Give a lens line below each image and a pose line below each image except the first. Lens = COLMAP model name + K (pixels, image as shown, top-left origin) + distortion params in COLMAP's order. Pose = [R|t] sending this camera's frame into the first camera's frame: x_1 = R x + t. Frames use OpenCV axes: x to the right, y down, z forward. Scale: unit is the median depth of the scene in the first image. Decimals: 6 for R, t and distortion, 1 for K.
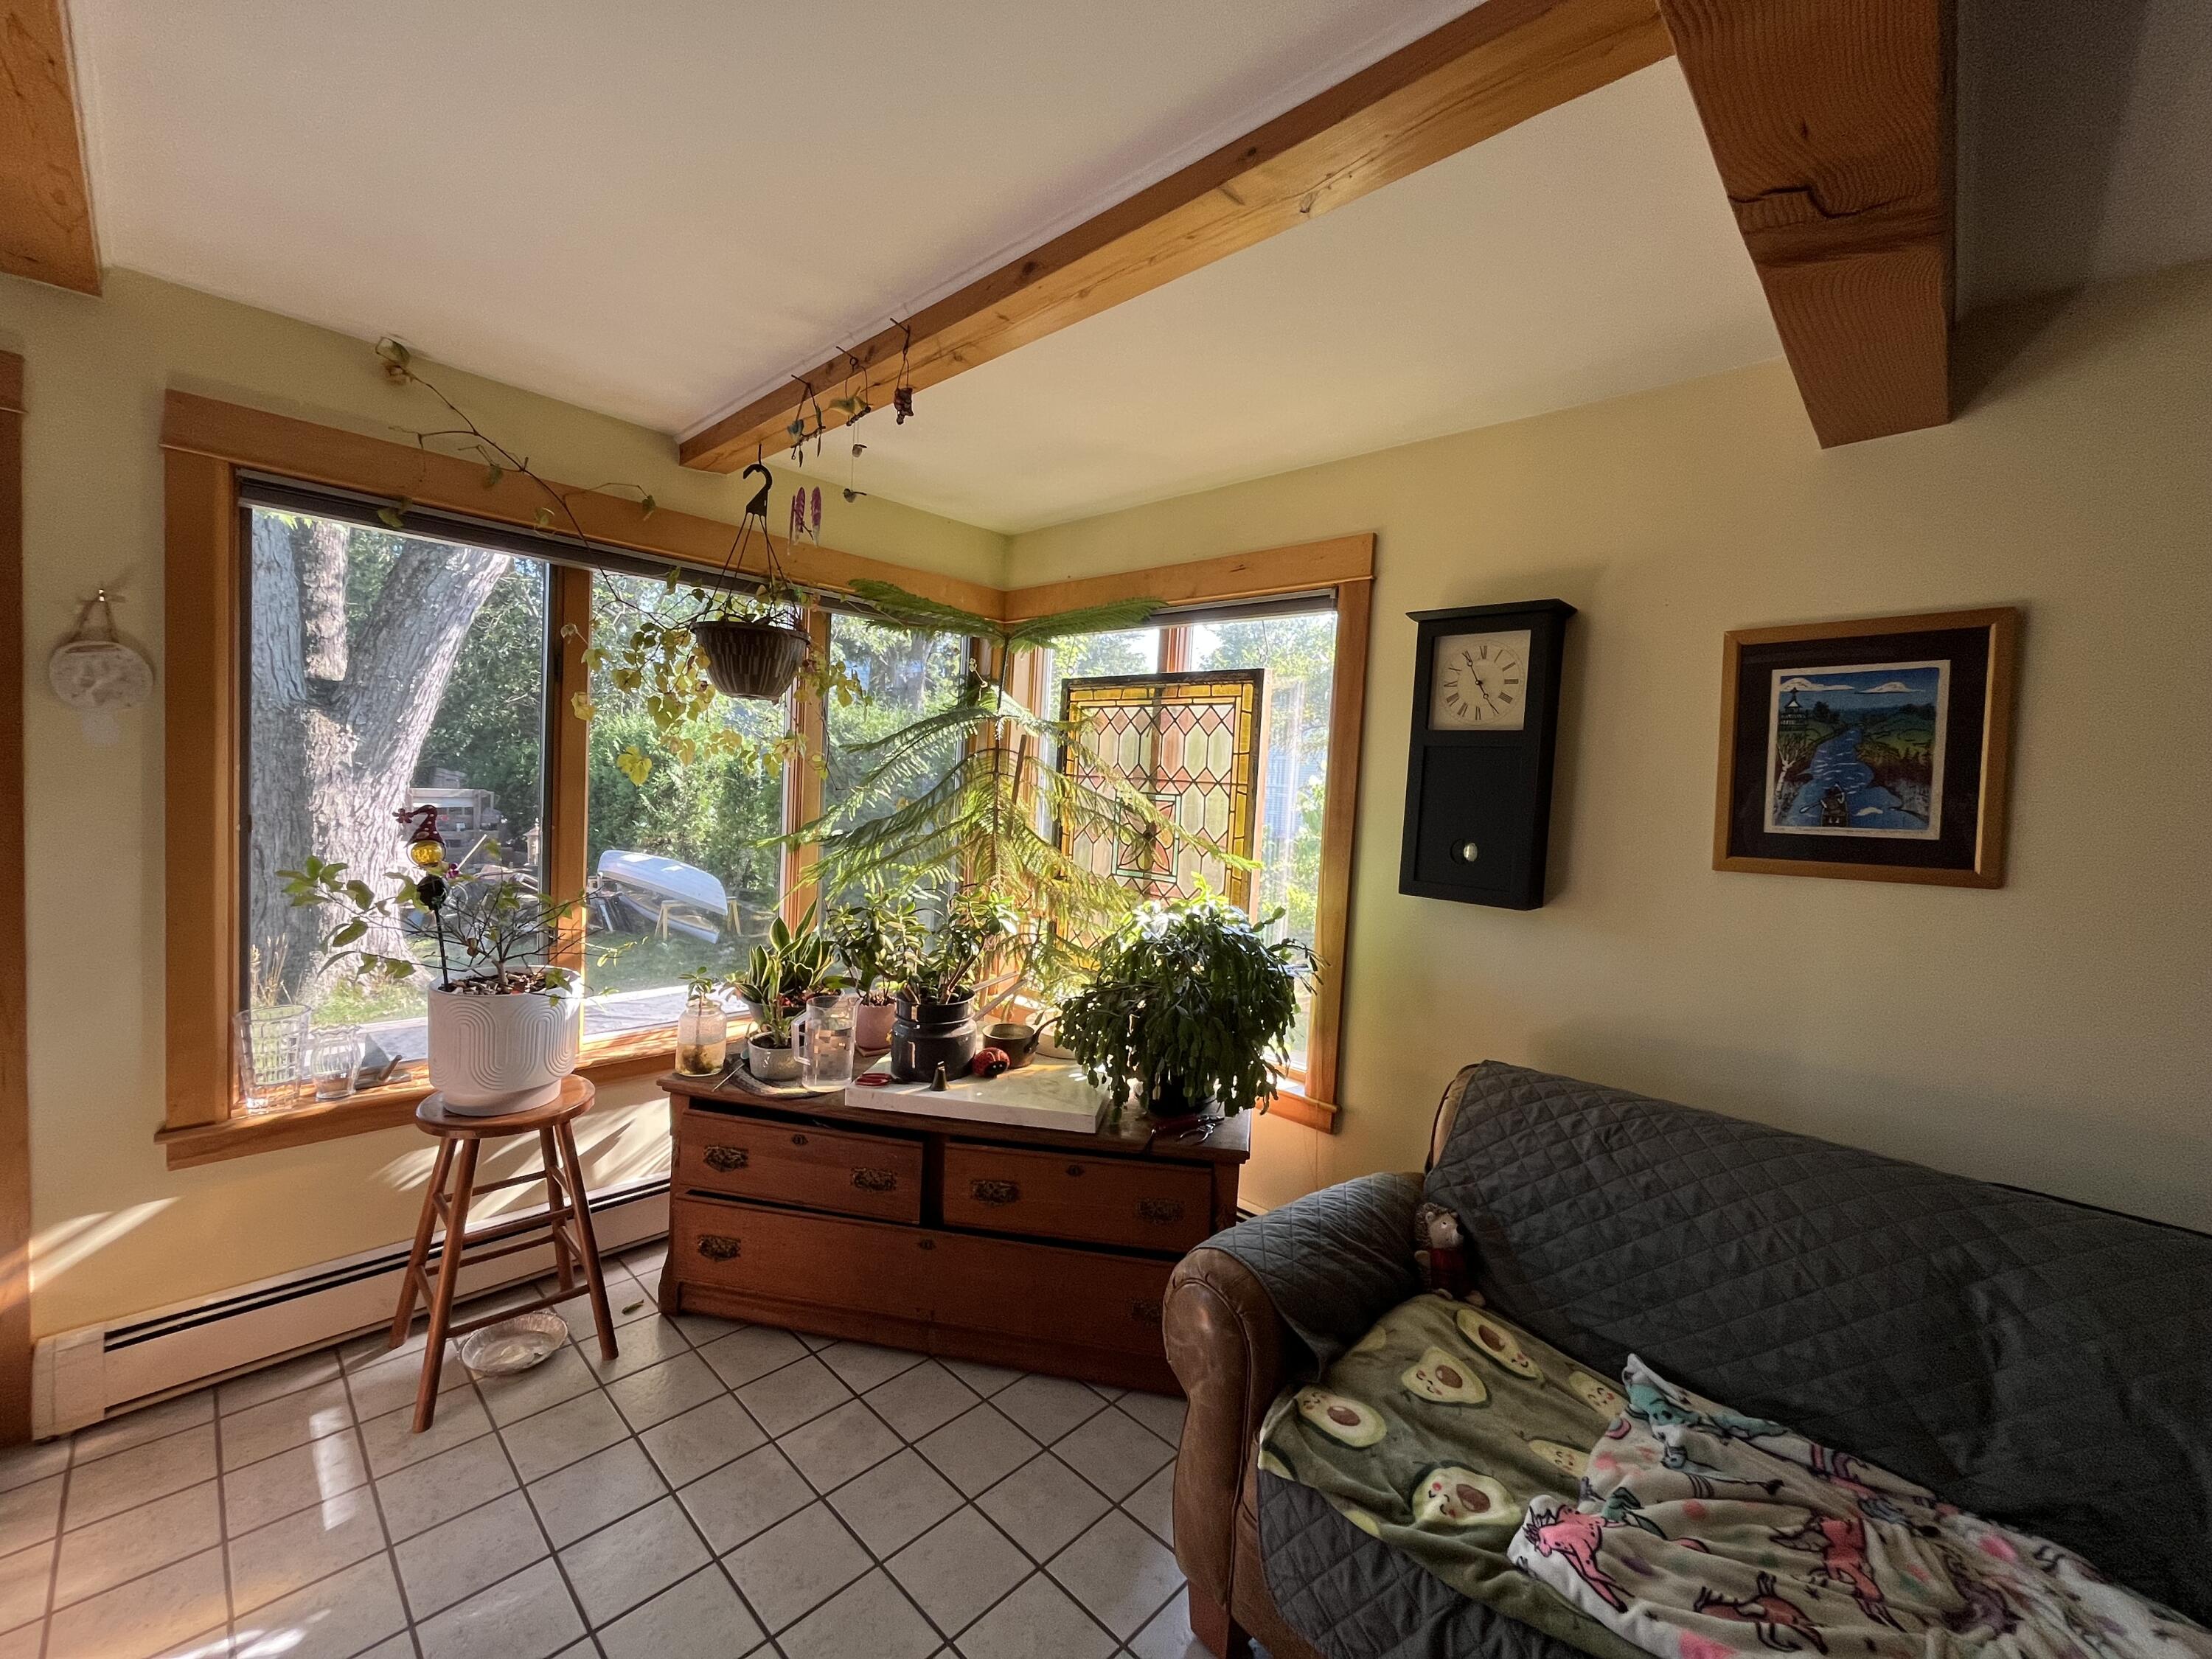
lens RADIAL K [[898.1, 0, 1115.3], [0, 898.1, 826.5], [0, 0, 1]] dist [0.000426, 0.000264]
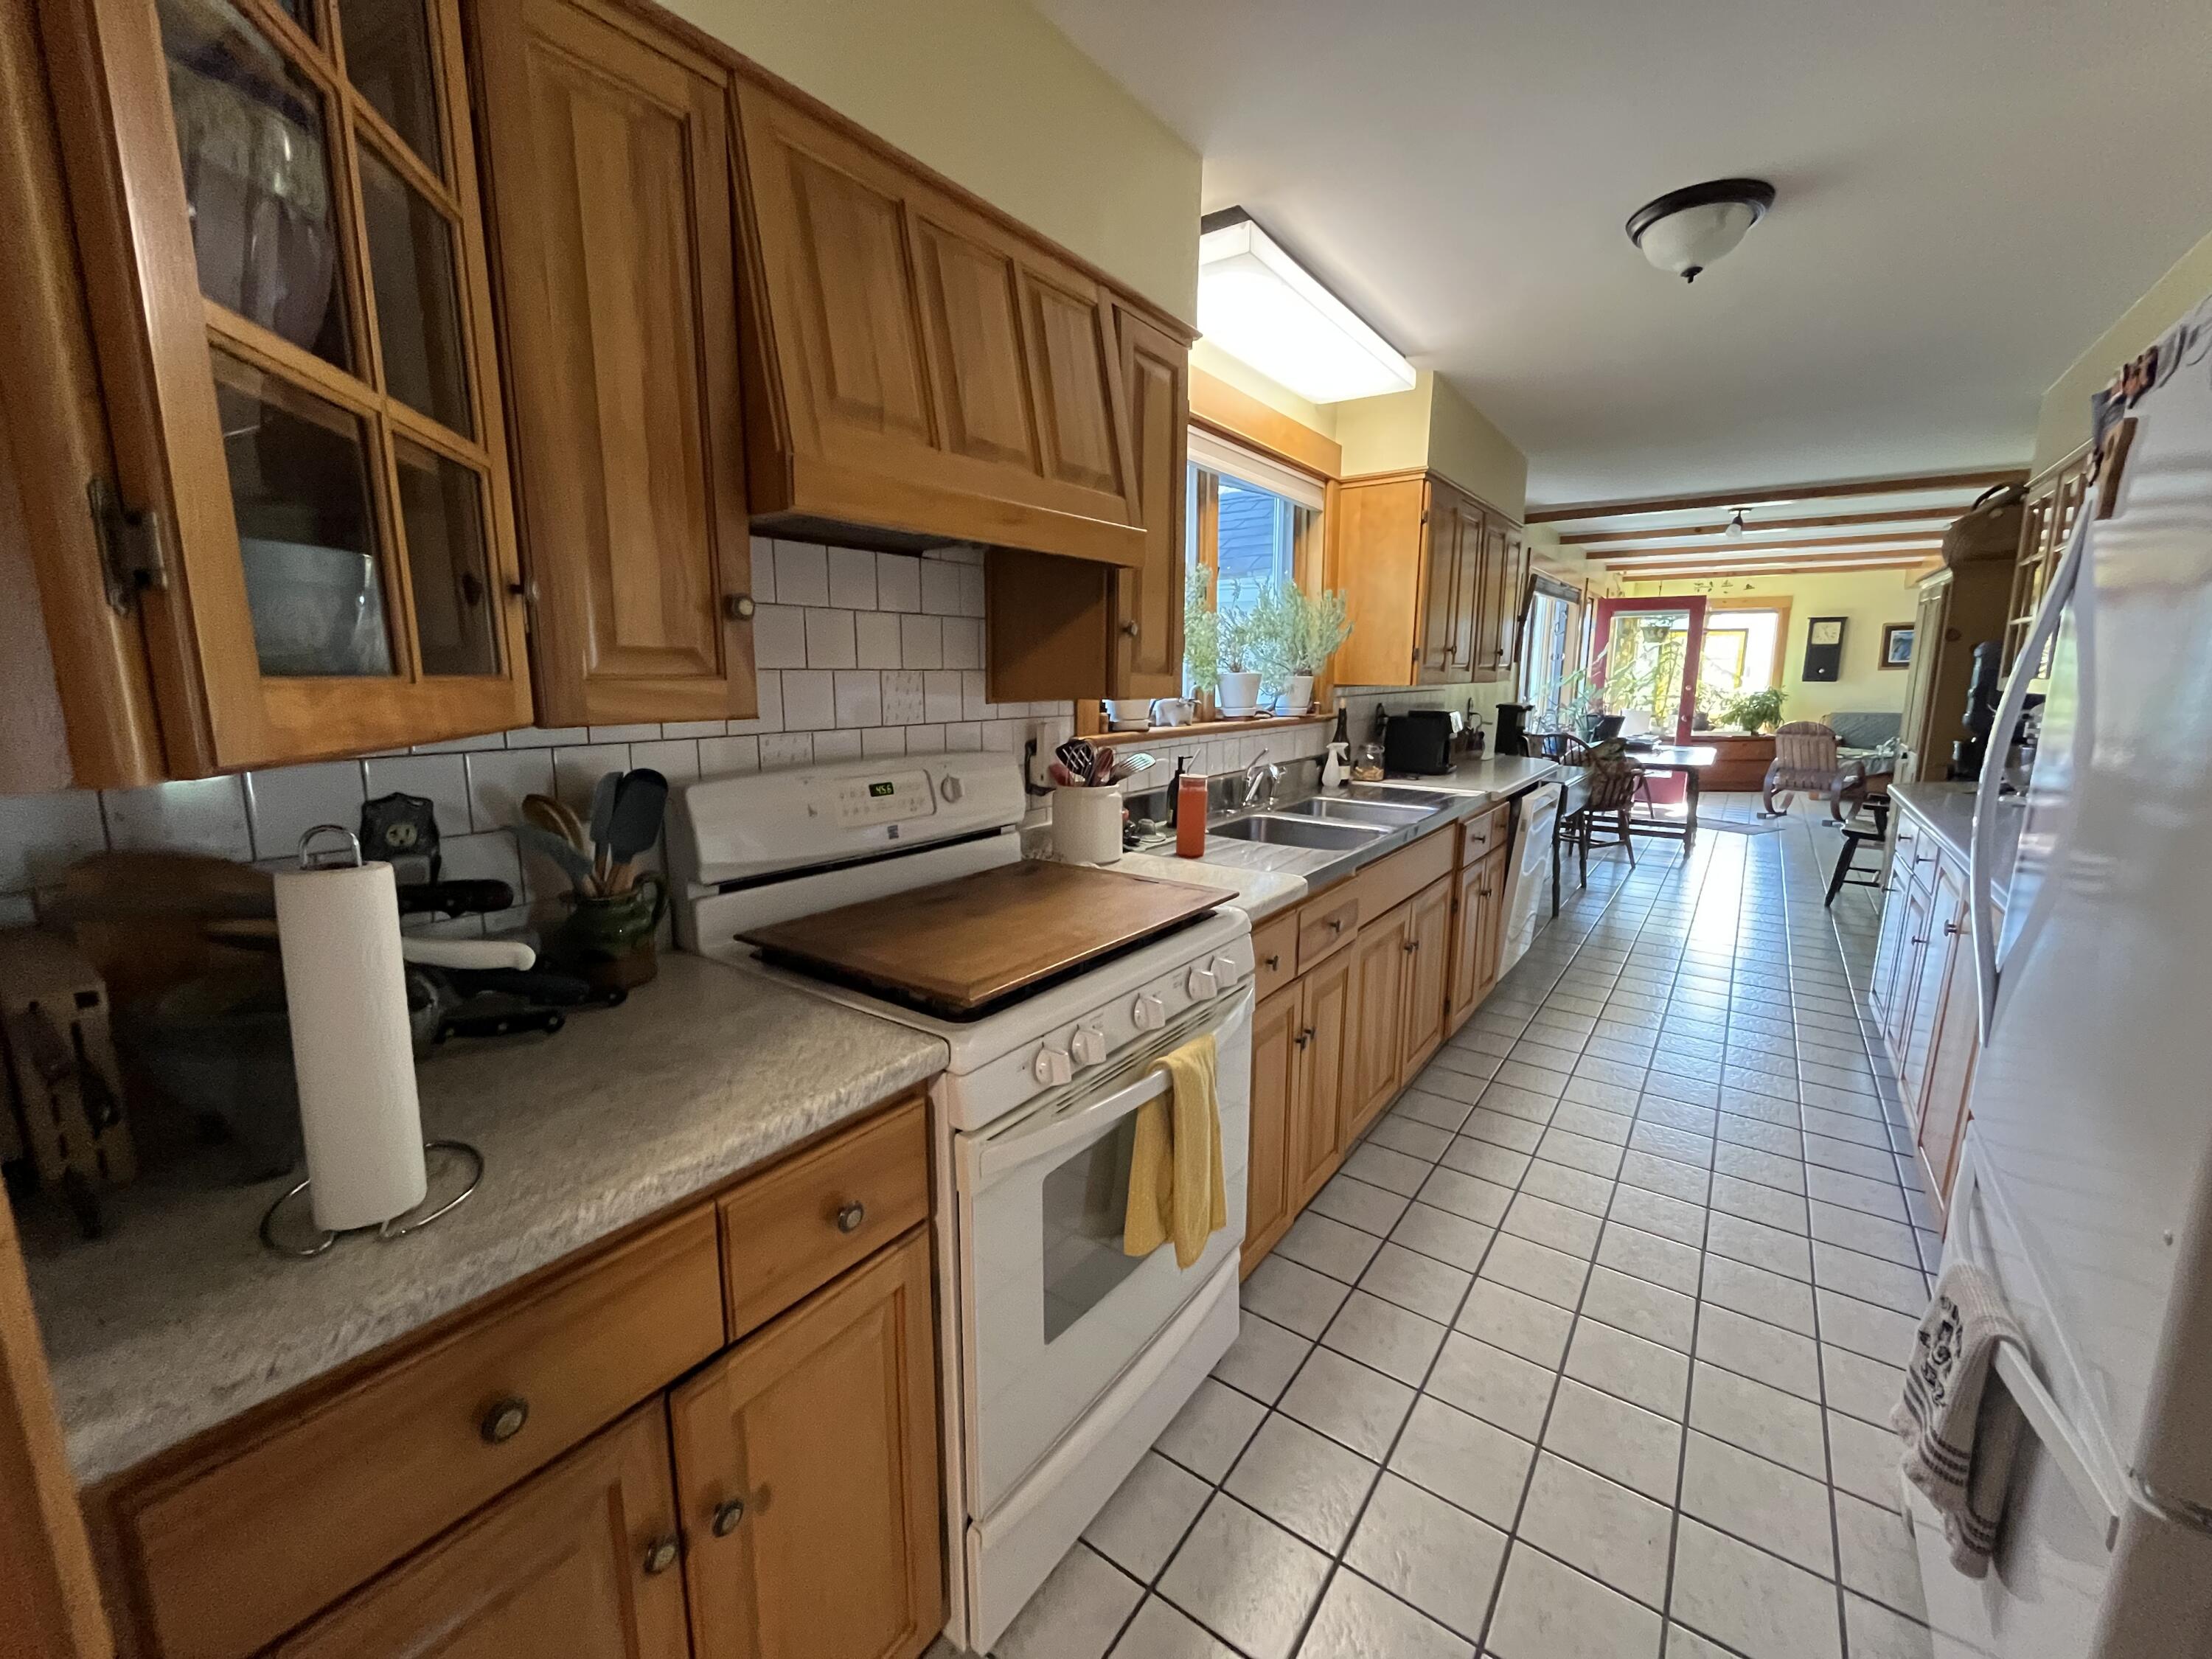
lens RADIAL K [[898.1, 0, 1101.5], [0, 898.1, 829.0], [0, 0, 1]] dist [0.000426, 0.000264]
pose [[0.990711, -0.072800, 0.114852, -3.546422], [0.057333, 0.989502, 0.132657, 0.007671], [-0.123304, -0.124840, 0.984485, -2.931904]]
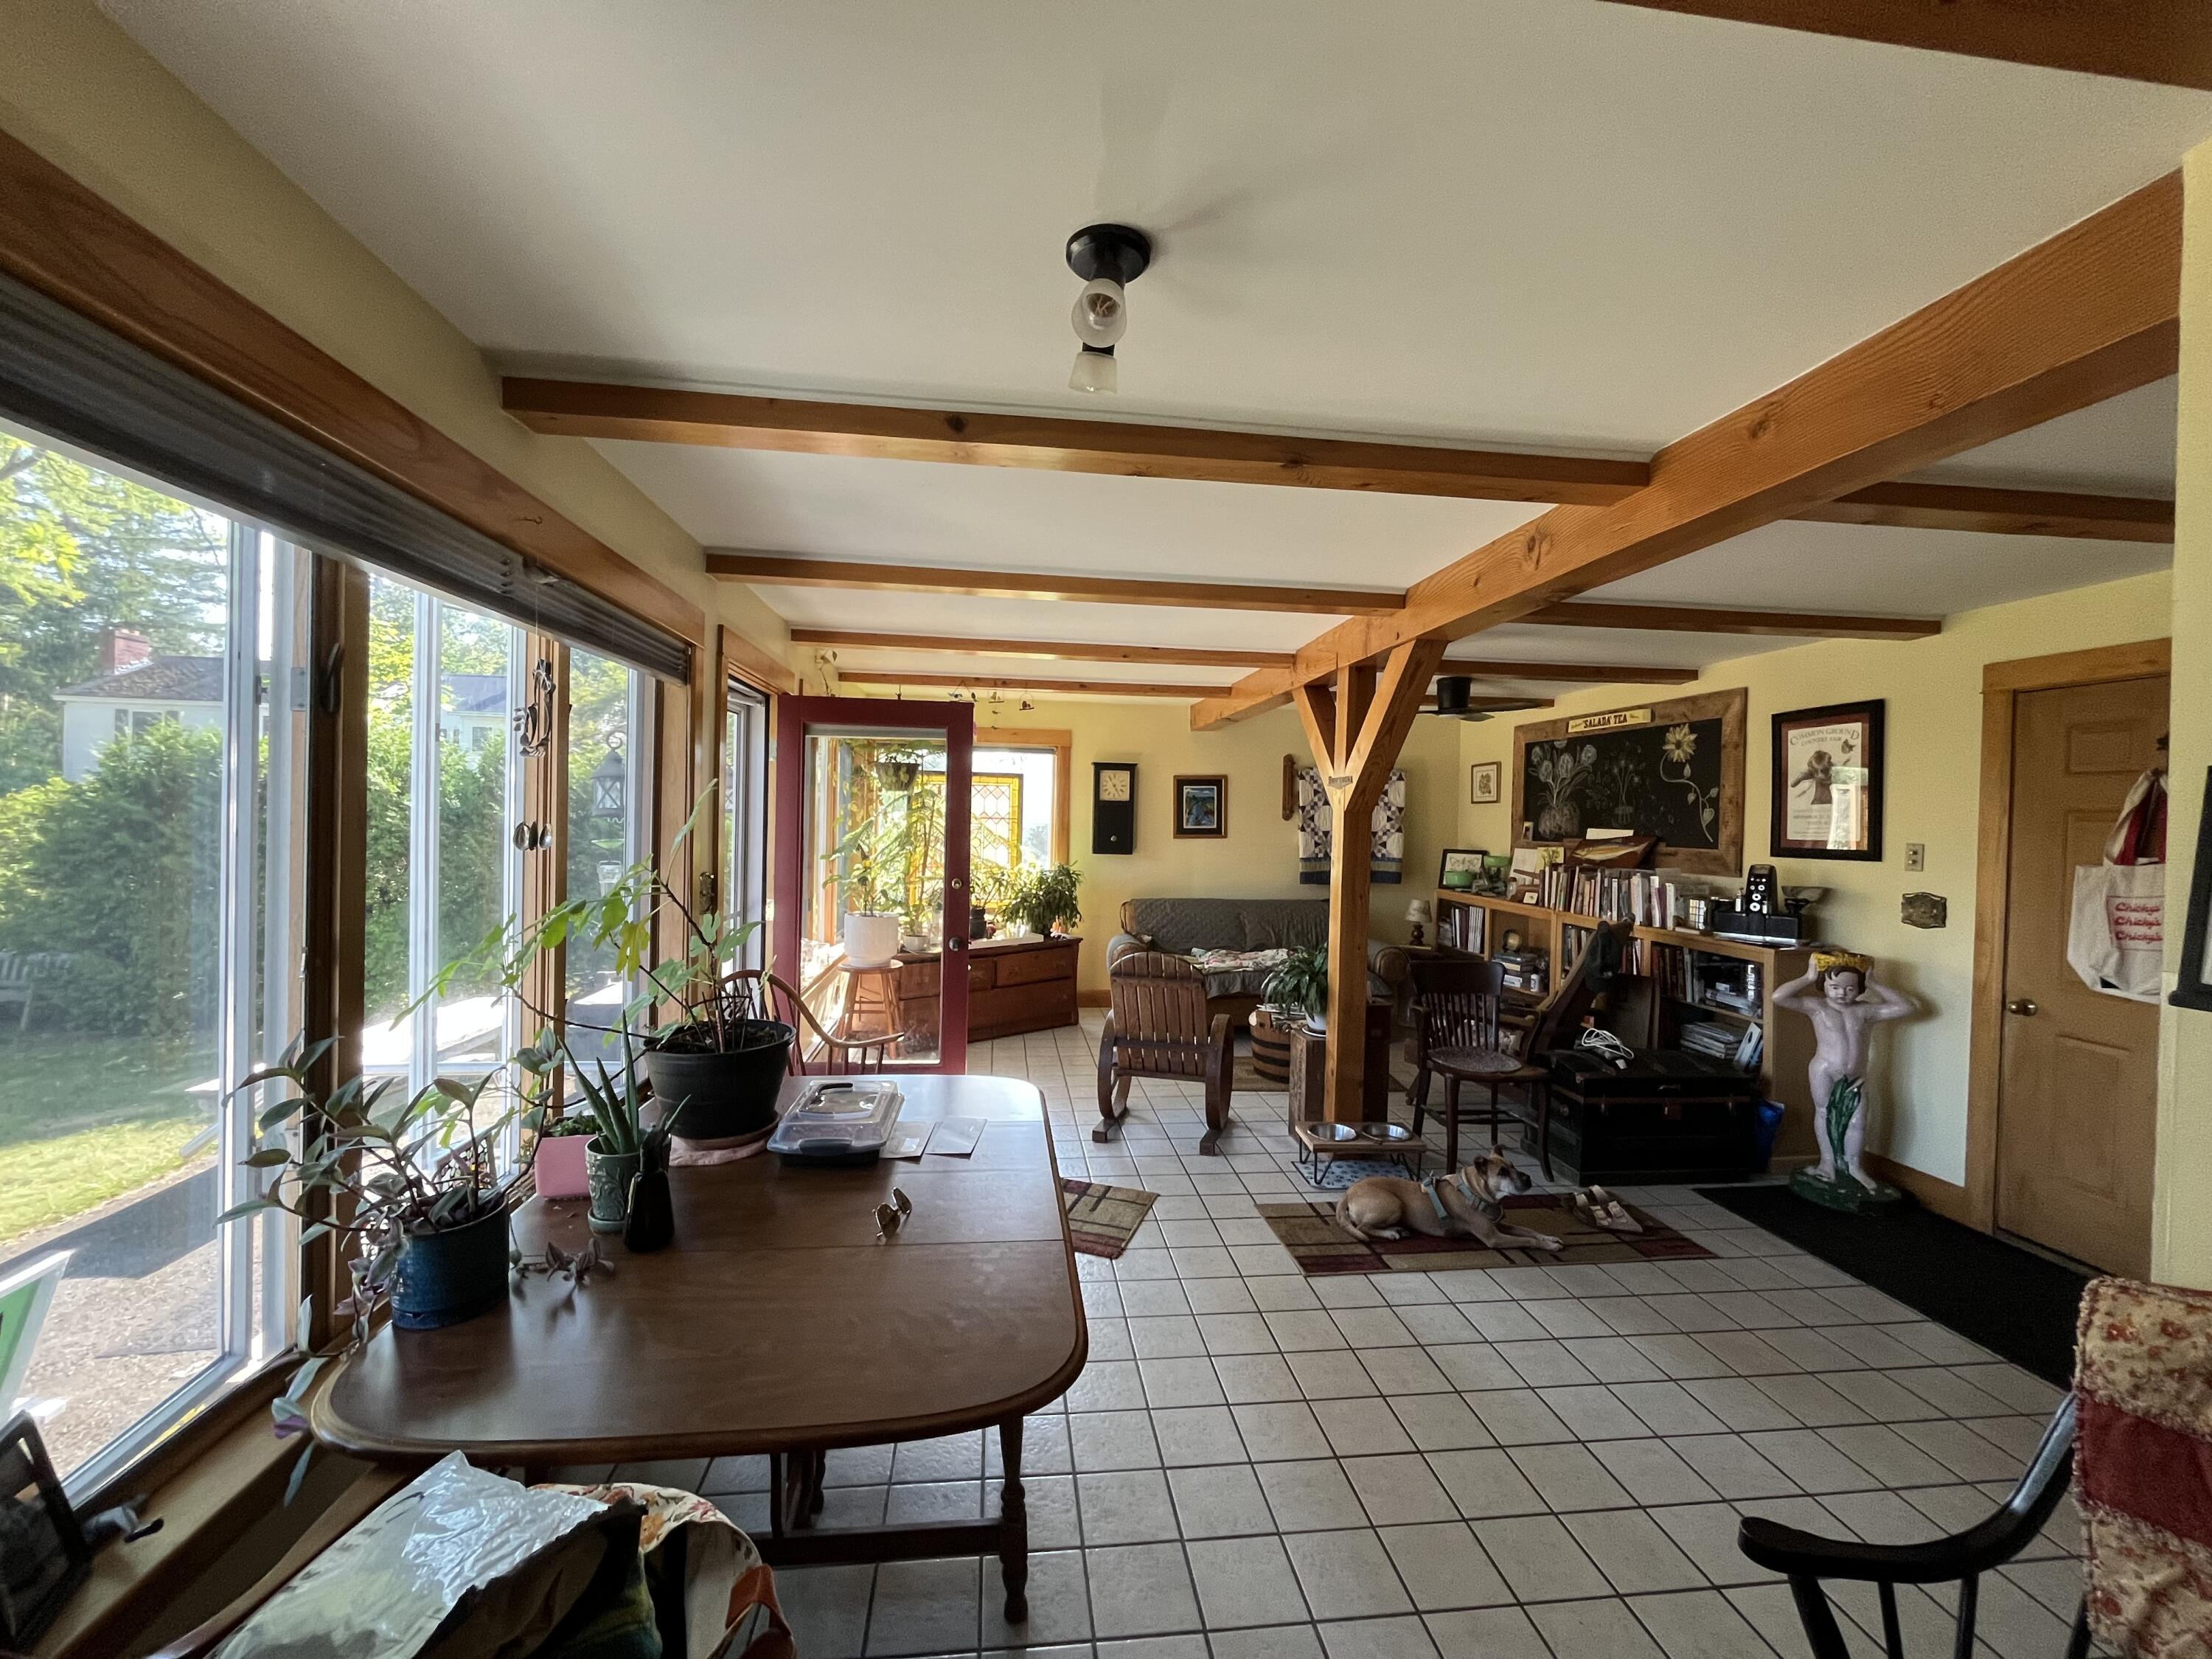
lens RADIAL K [[898.1, 0, 1097.8], [0, 898.1, 825.1], [0, 0, 1]] dist [0.000426, 0.000264]
pose [[0.648159, -0.048181, 0.759979, -1.904689], [0.048446, 0.998584, 0.021990, -0.085291], [-0.759963, 0.022565, 0.649575, -0.952002]]
